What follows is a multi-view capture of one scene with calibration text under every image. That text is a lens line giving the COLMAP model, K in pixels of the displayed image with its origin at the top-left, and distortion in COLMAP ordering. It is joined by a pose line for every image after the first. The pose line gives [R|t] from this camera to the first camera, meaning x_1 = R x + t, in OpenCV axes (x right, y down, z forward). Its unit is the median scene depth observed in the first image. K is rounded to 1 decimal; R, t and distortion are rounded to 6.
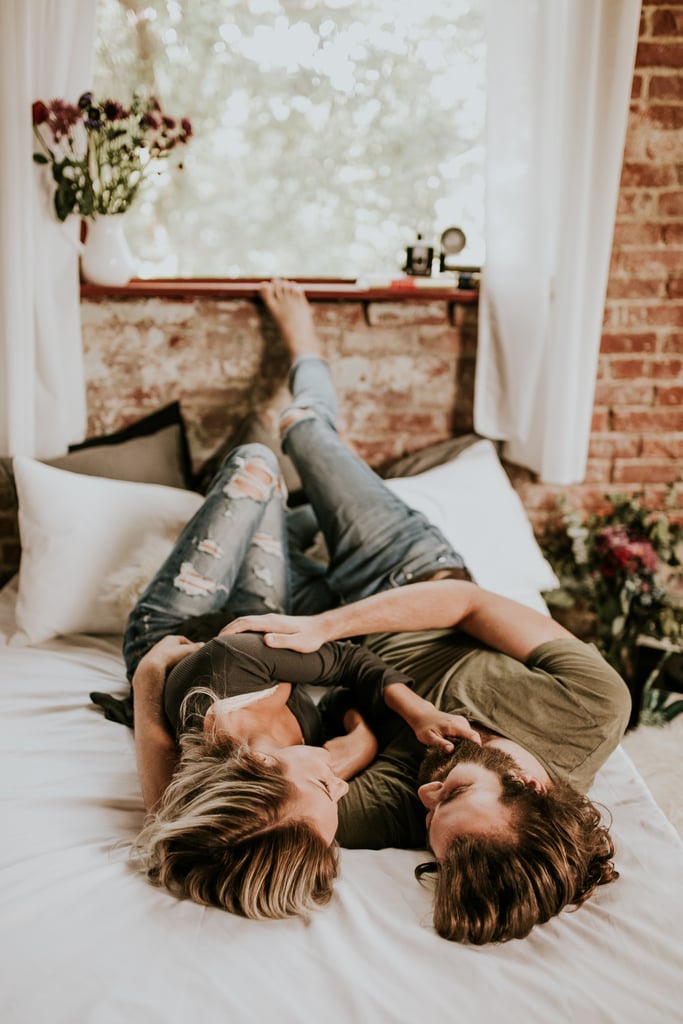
lens RADIAL K [[1027.1, 0, 338.9], [0, 1027.1, 529.5], [0, 0, 1]] dist [-0.060897, 0.080775]
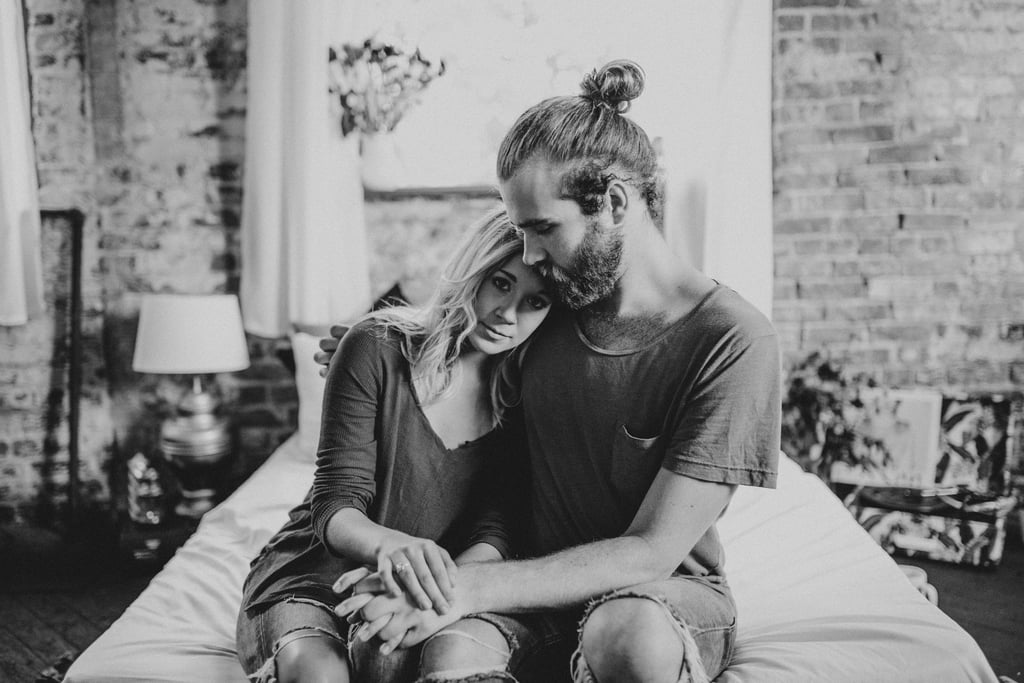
lens RADIAL K [[980.7, 0, 509.5], [0, 980.7, 343.5], [0, 0, 1]] dist [-0.061656, 0.088267]
pose [[0.999499, -0.024822, -0.019618, -0.052211], [0.021388, 0.987016, -0.159189, 0.134793], [0.023315, 0.158689, 0.987053, -0.129765]]
